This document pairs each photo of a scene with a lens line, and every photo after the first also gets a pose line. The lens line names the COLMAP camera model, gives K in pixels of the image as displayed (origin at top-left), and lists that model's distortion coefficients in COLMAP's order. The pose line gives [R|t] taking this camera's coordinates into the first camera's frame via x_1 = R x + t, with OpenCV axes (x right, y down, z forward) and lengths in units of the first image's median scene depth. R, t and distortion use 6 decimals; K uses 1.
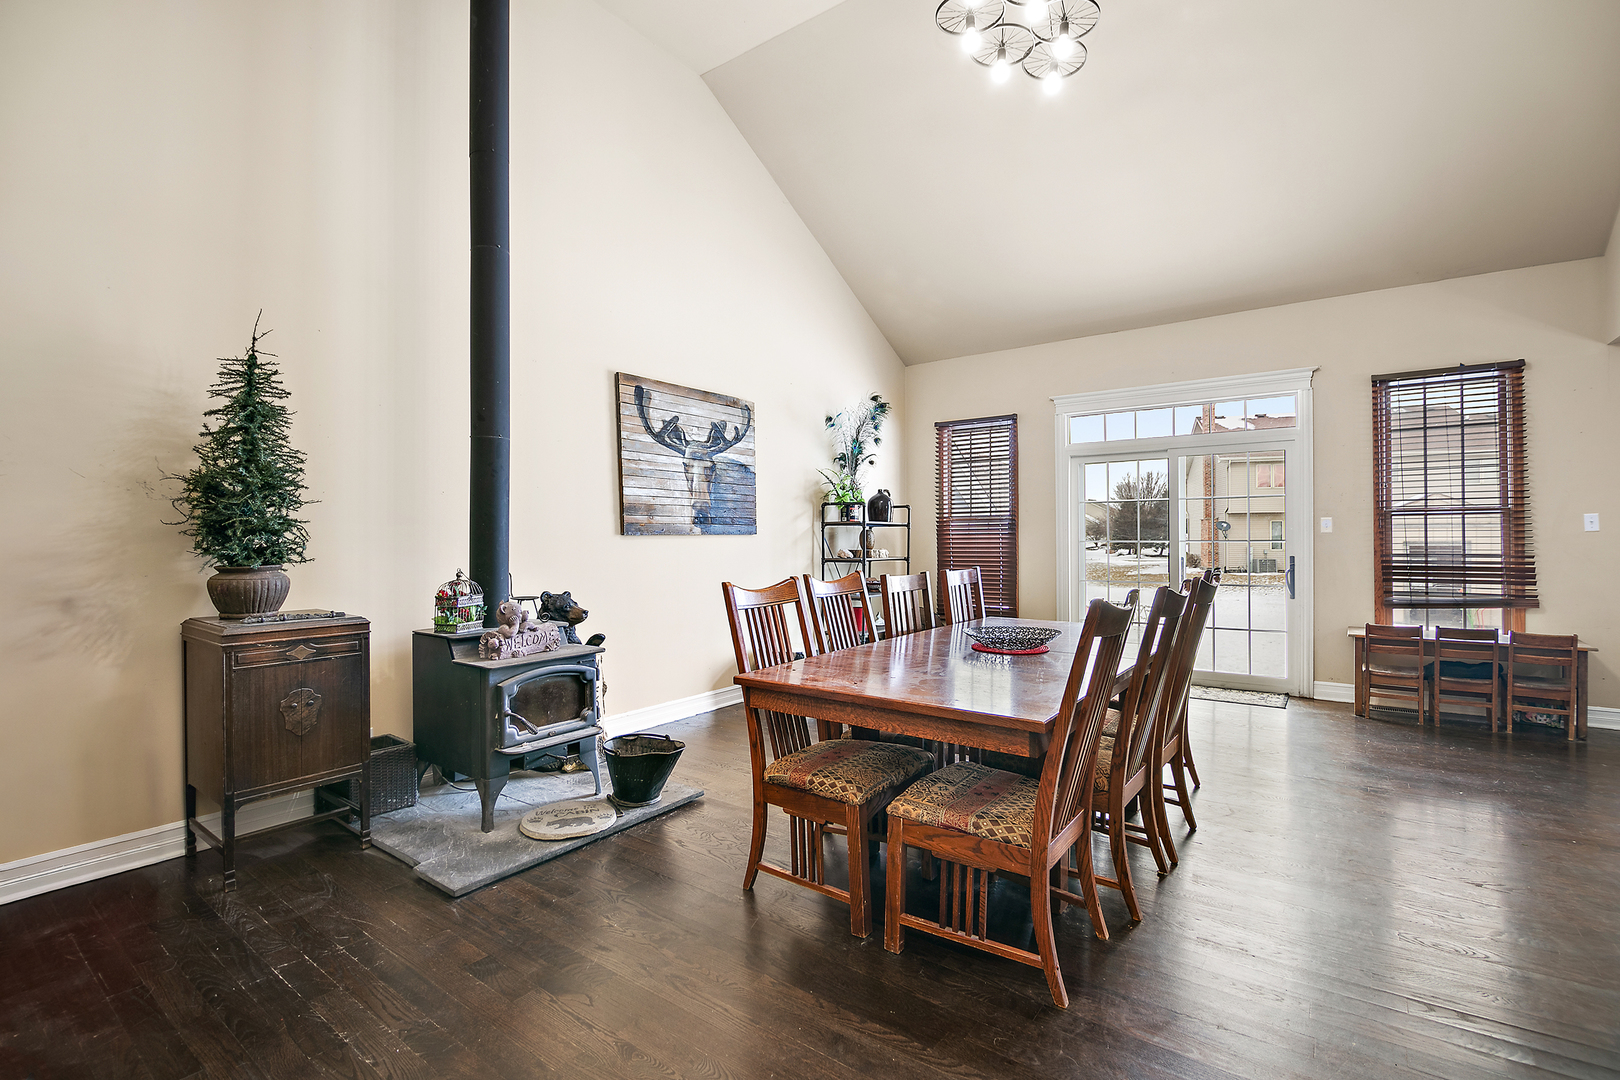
lens RADIAL K [[716.9, 0, 815.3], [0, 716.9, 535.1], [0, 0, 1]] dist [-0.002788, -0.007819]
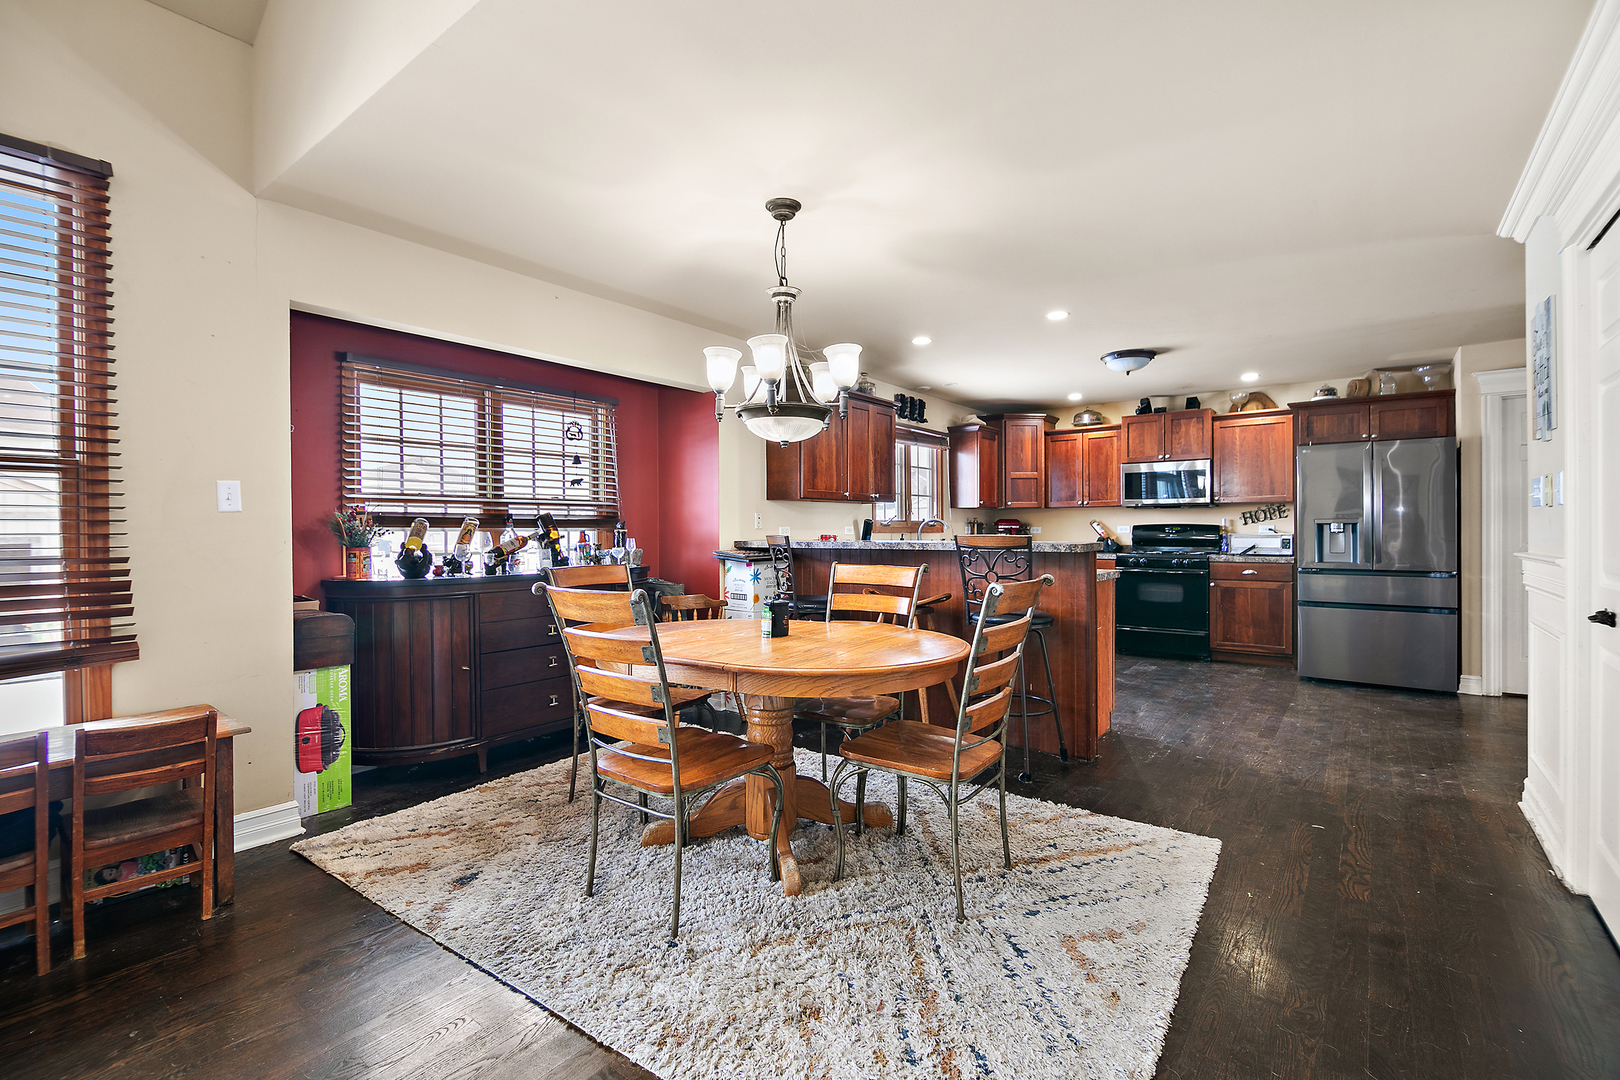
lens RADIAL K [[716.9, 0, 801.6], [0, 716.9, 534.5], [0, 0, 1]] dist [-0.002788, -0.007819]
pose [[0.001979, -0.004594, 0.999987, 0.464926], [-0.003511, 0.999983, 0.004601, 0.008415], [-0.999992, -0.003520, 0.001963, 0.474146]]
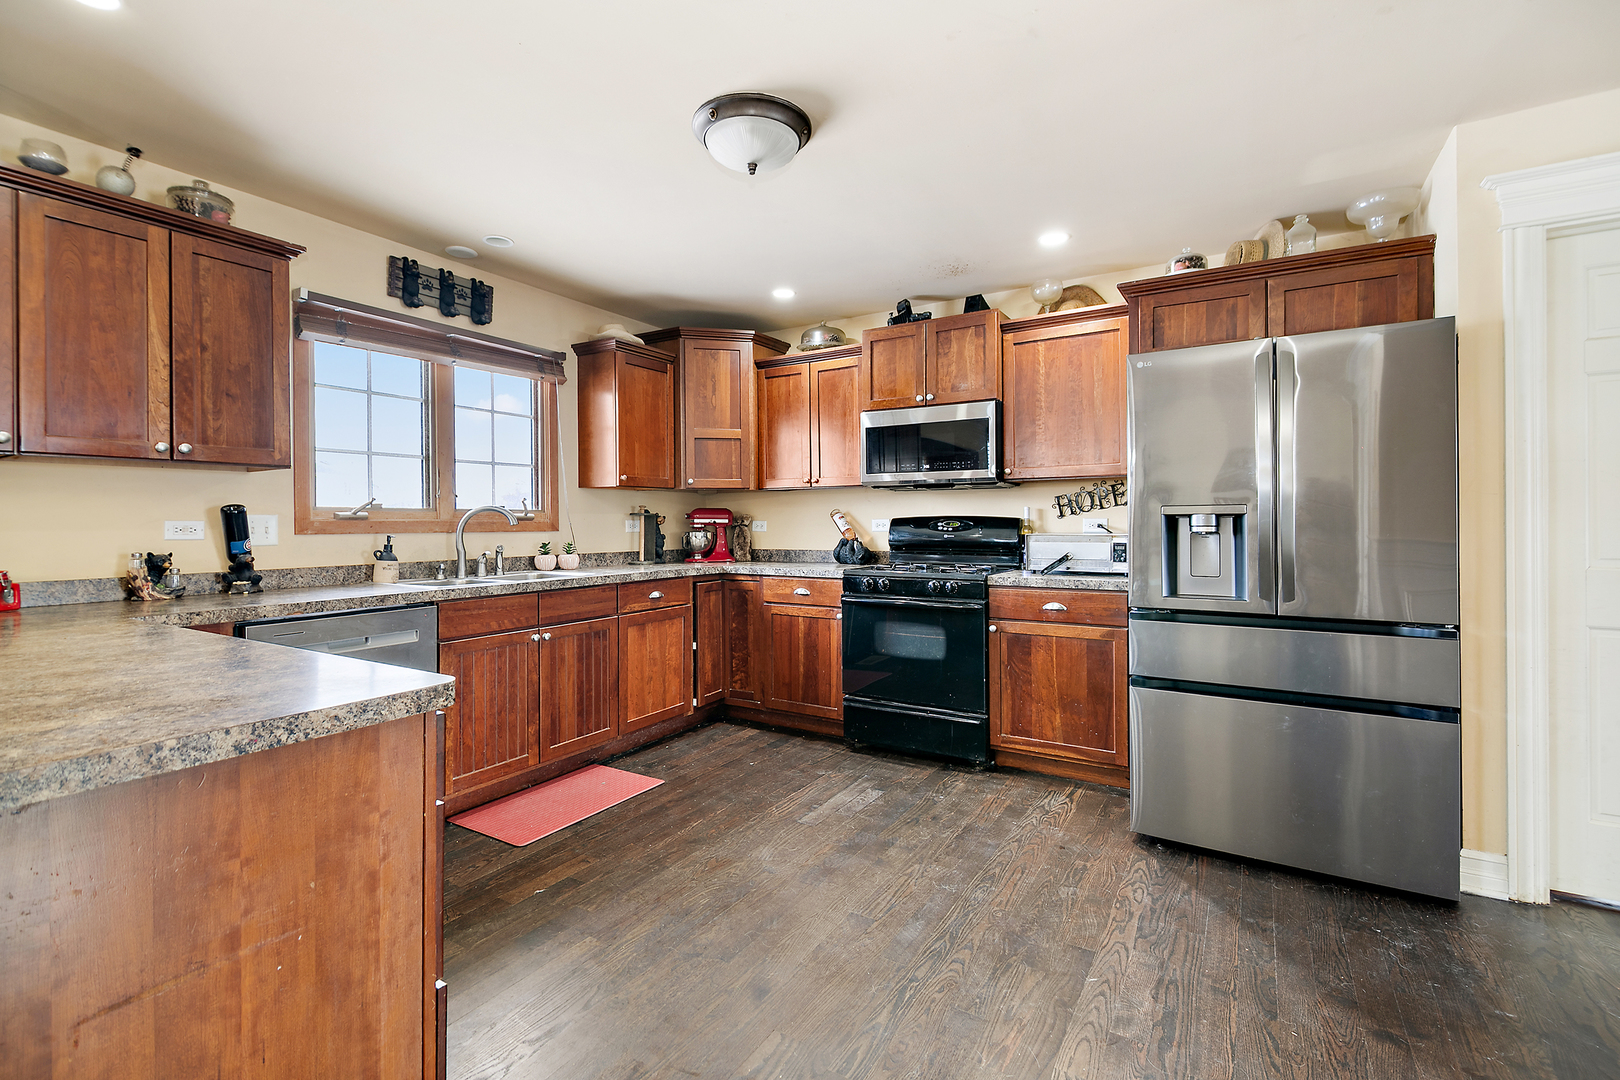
lens RADIAL K [[716.9, 0, 803.2], [0, 716.9, 524.3], [0, 0, 1]] dist [-0.002788, -0.007819]
pose [[-0.110031, -0.000827, 0.993928, 1.097336], [-0.003418, 0.999994, 0.000453, 0.001094], [-0.993922, -0.003347, -0.110034, -0.013599]]
